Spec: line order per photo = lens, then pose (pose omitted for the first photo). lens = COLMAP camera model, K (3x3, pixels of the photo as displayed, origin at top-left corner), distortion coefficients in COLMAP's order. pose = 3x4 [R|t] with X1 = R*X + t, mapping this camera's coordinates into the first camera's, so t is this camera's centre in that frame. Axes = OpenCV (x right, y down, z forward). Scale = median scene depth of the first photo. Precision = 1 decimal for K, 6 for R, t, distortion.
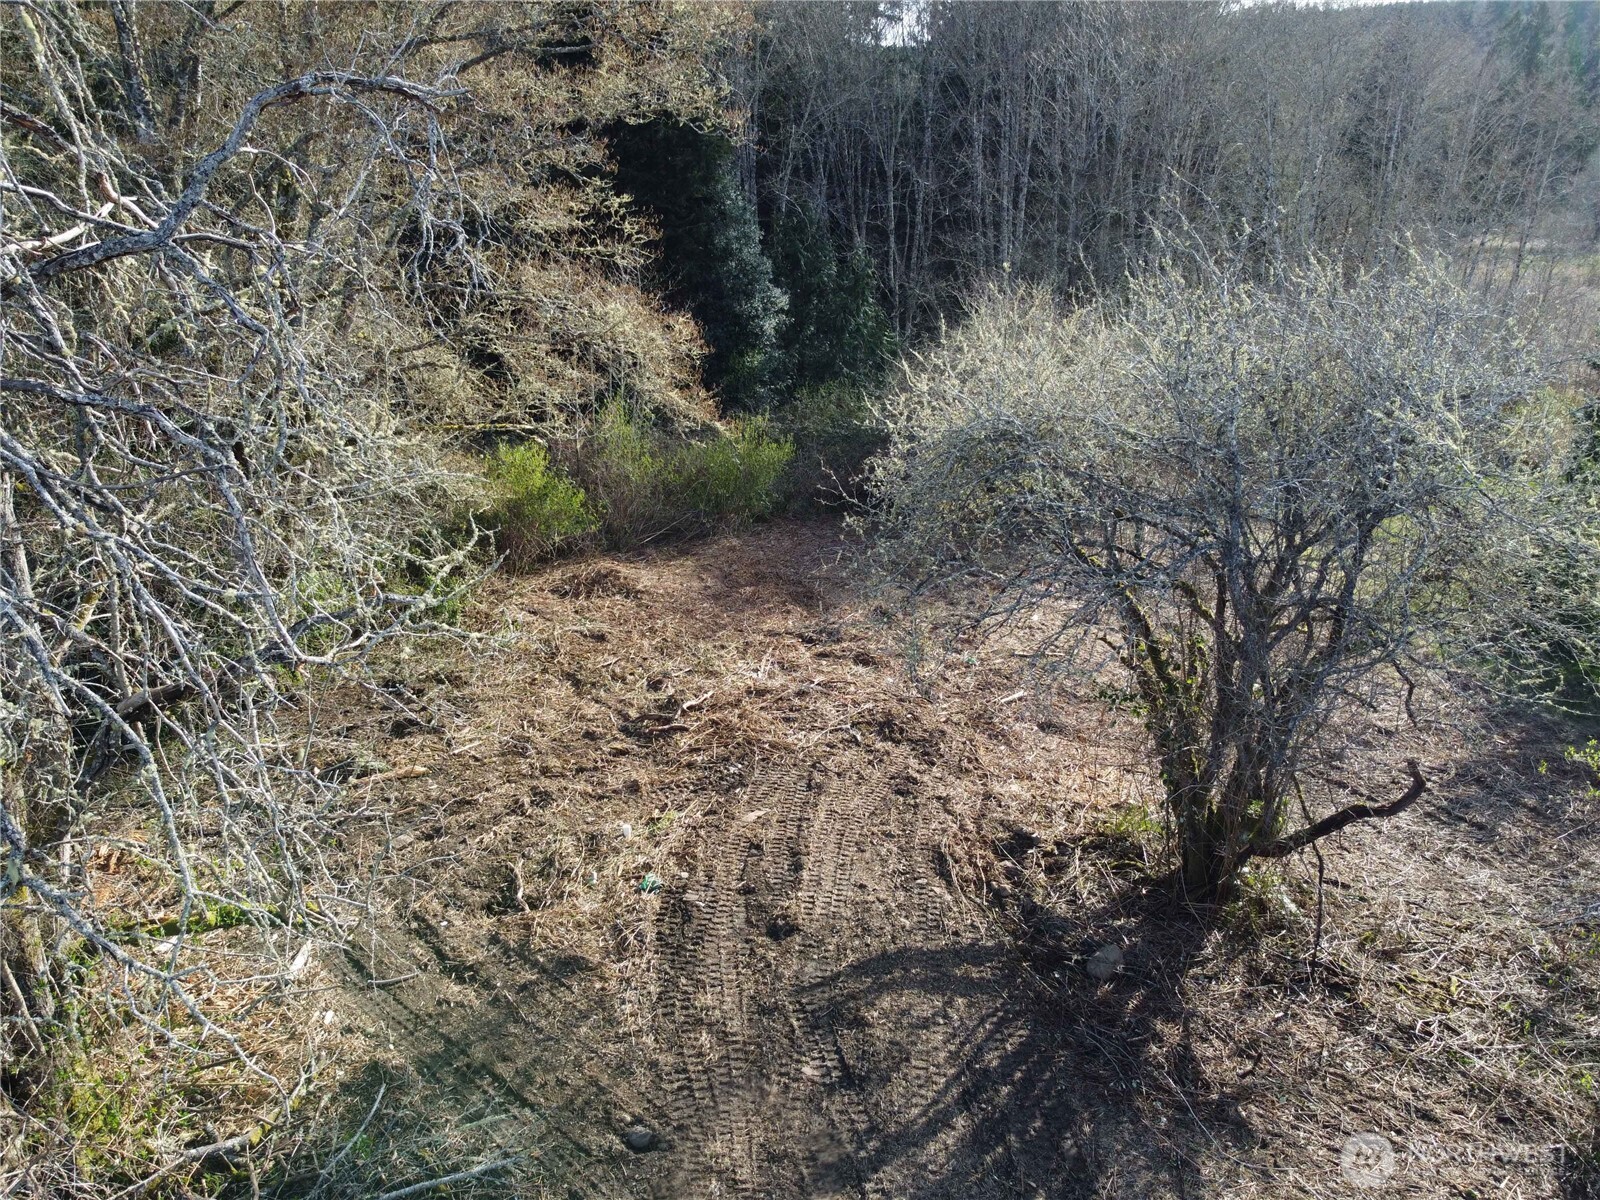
lens RADIAL K [[1212.2, 0, 795.2], [0, 1212.2, 593.3], [0, 0, 1]] dist [-0.006580, -0.000676]
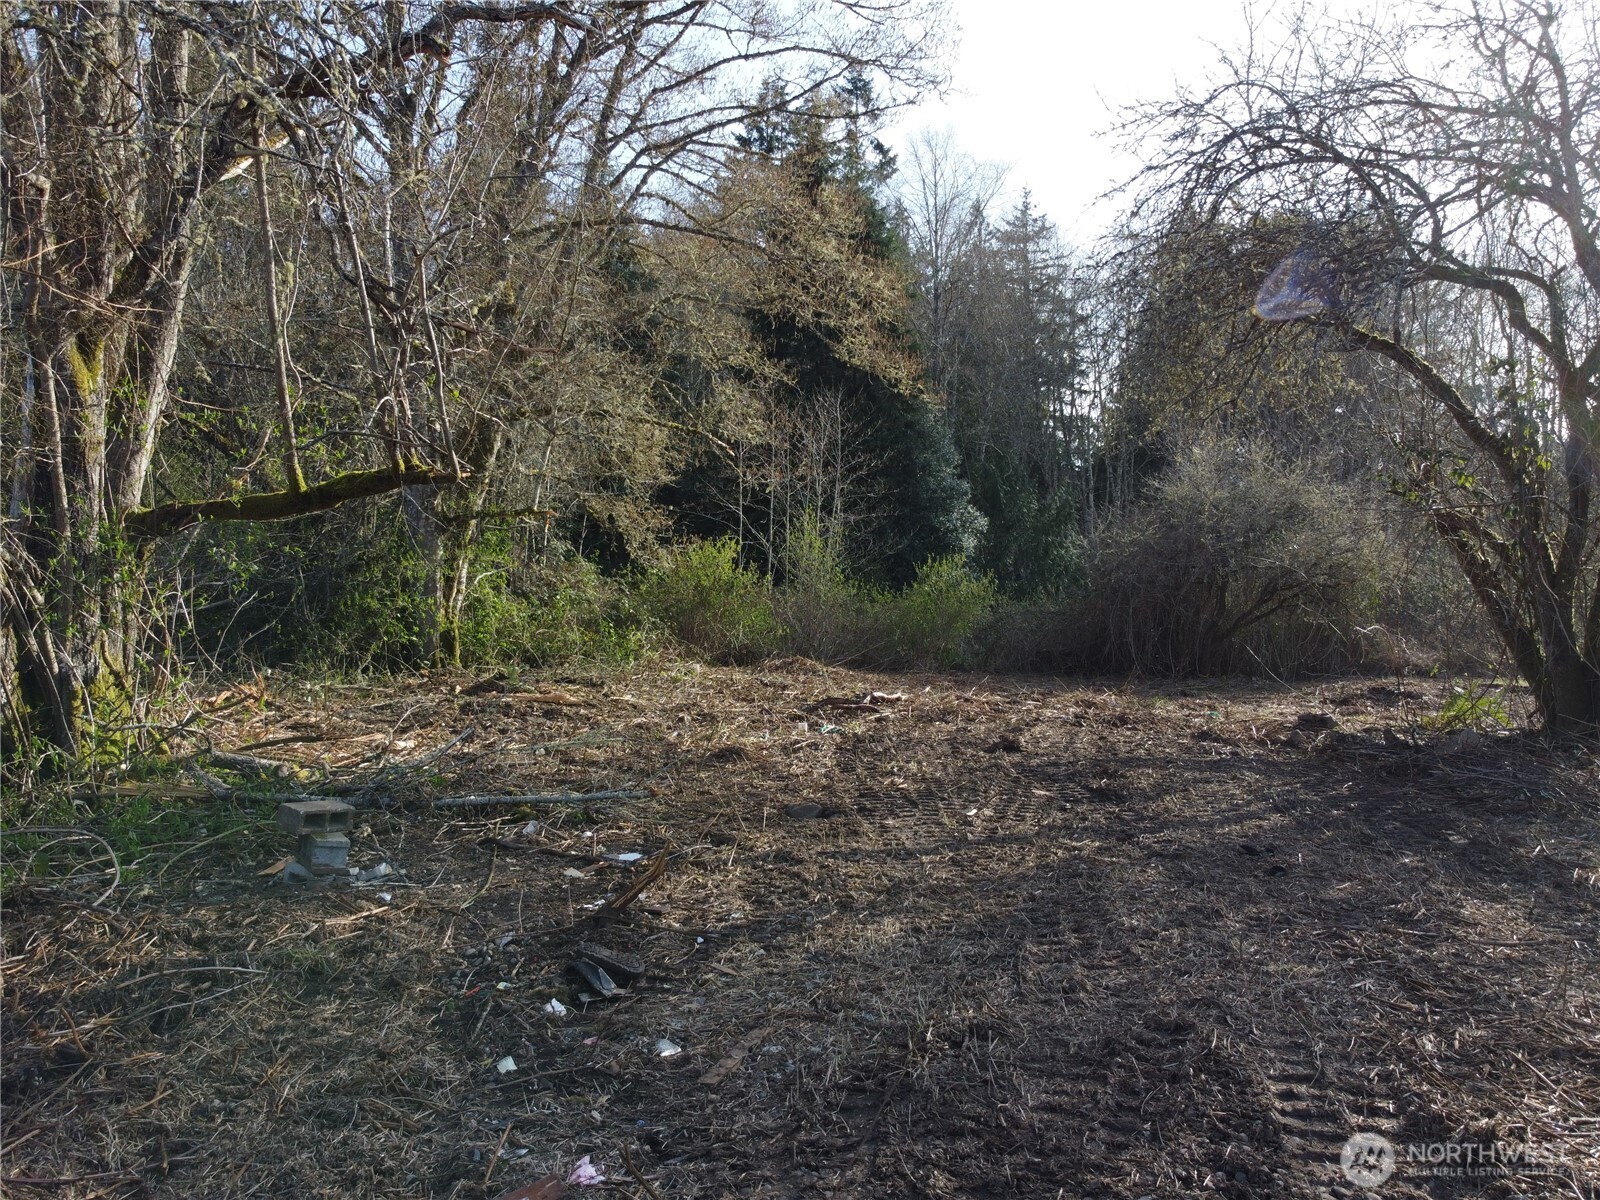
lens RADIAL K [[1212.2, 0, 795.2], [0, 1212.2, 593.3], [0, 0, 1]] dist [-0.006580, -0.000676]
pose [[0.987712, -0.001837, -0.156275, -0.016848], [-0.051291, 0.940738, -0.335235, 0.429877], [0.147629, 0.339131, 0.929083, 0.225550]]
